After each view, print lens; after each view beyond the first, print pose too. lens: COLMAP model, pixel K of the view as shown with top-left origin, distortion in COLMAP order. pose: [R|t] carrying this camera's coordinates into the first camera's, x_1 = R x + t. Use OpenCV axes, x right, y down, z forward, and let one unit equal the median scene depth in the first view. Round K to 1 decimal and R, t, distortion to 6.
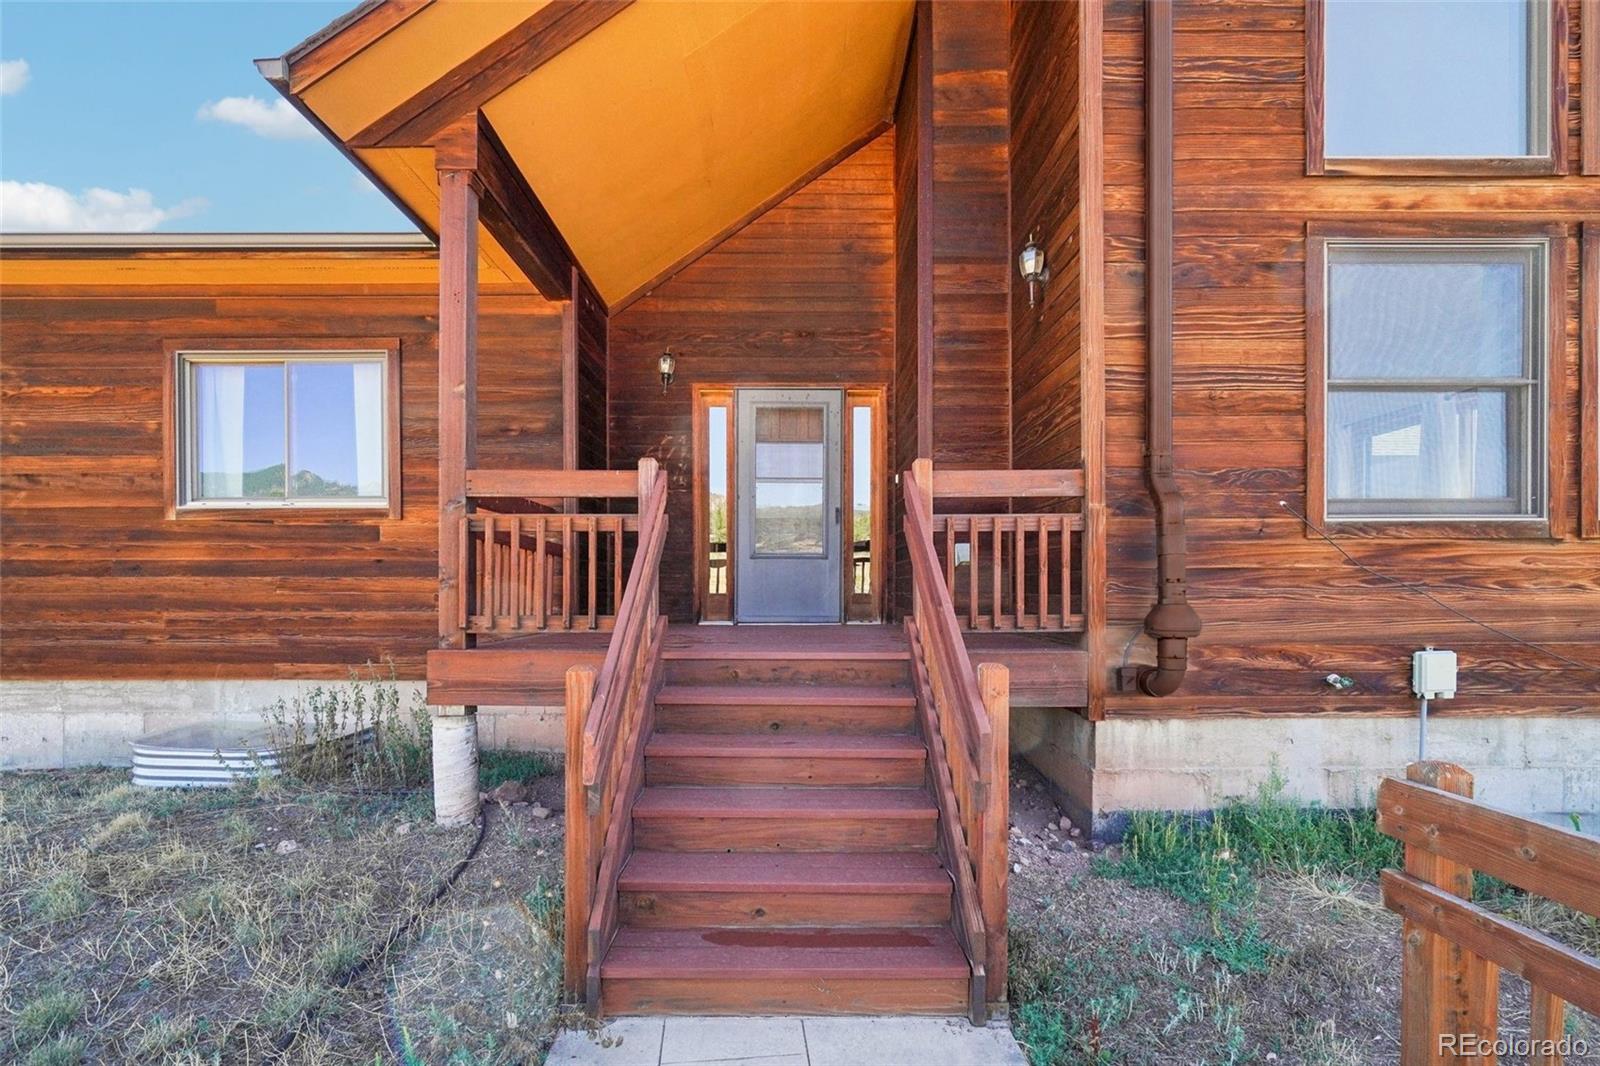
lens RADIAL K [[704.1, 0, 789.9], [0, 704.1, 590.8], [0, 0, 1]] dist [-0.000269, 0.000330]
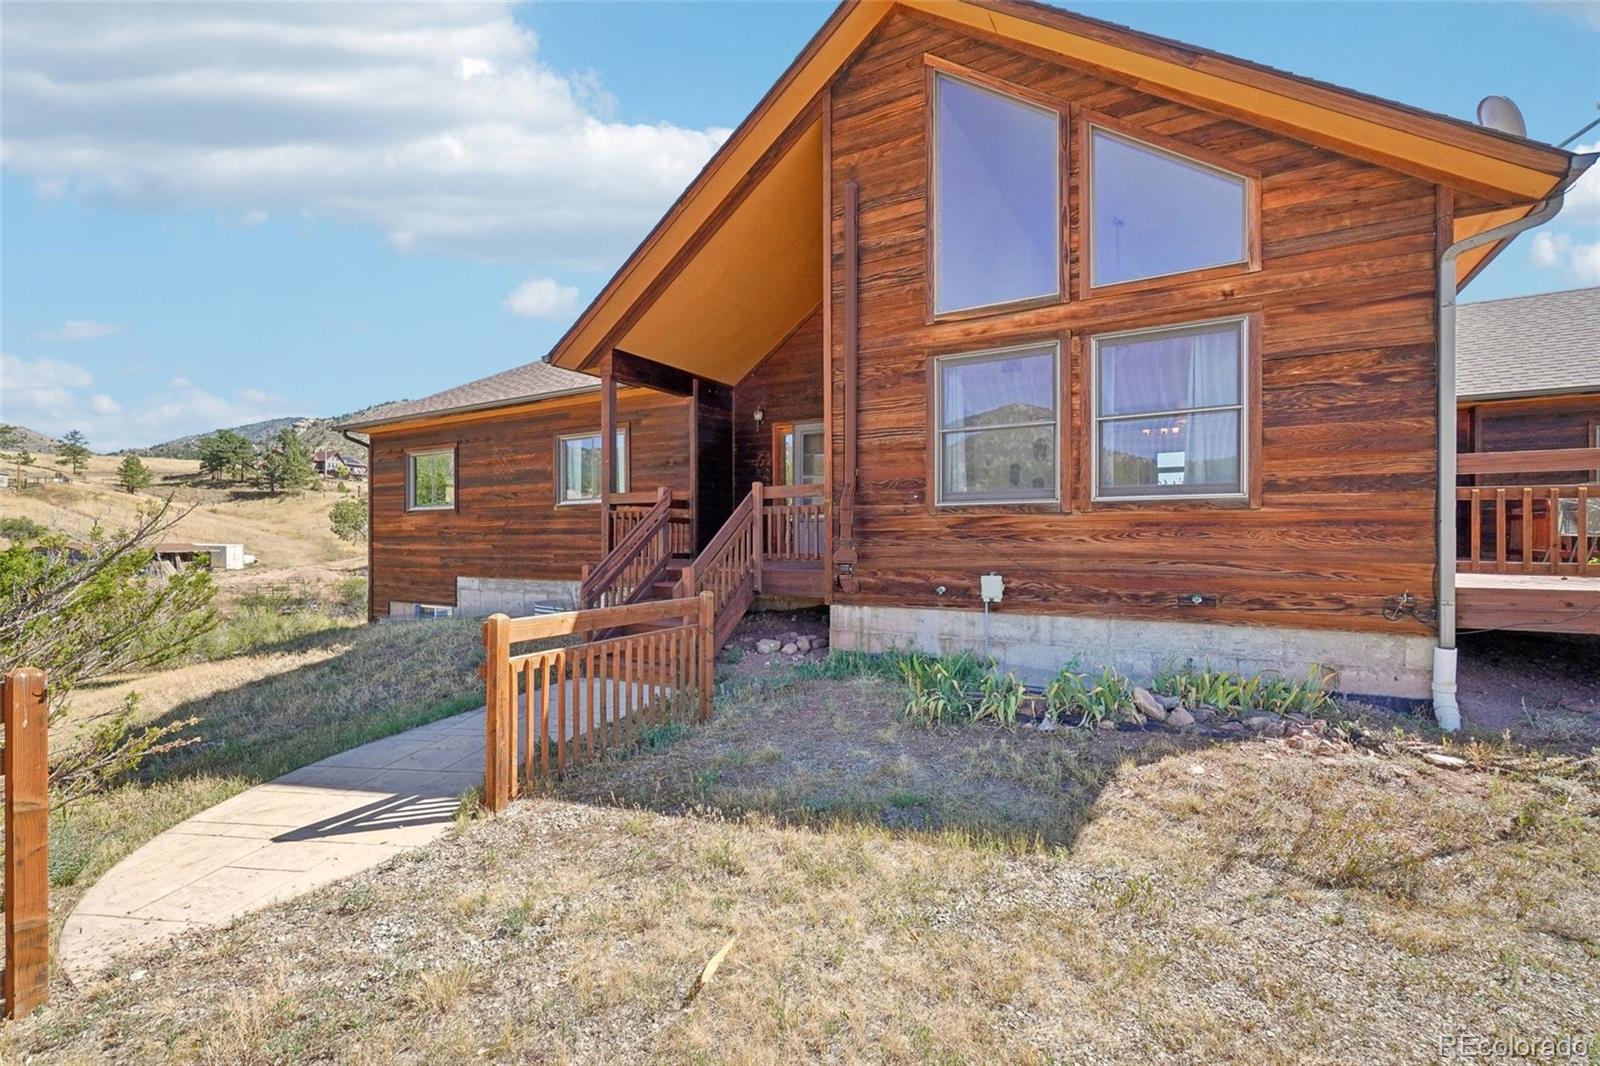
lens RADIAL K [[704.1, 0, 800.5], [0, 704.1, 535.4], [0, 0, 1]] dist [-0.000269, 0.000330]
pose [[0.858803, -0.001387, -0.512304, 1.410248], [-0.004923, 0.999928, -0.010959, 0.004268], [0.512282, 0.011934, 0.858734, -0.807376]]
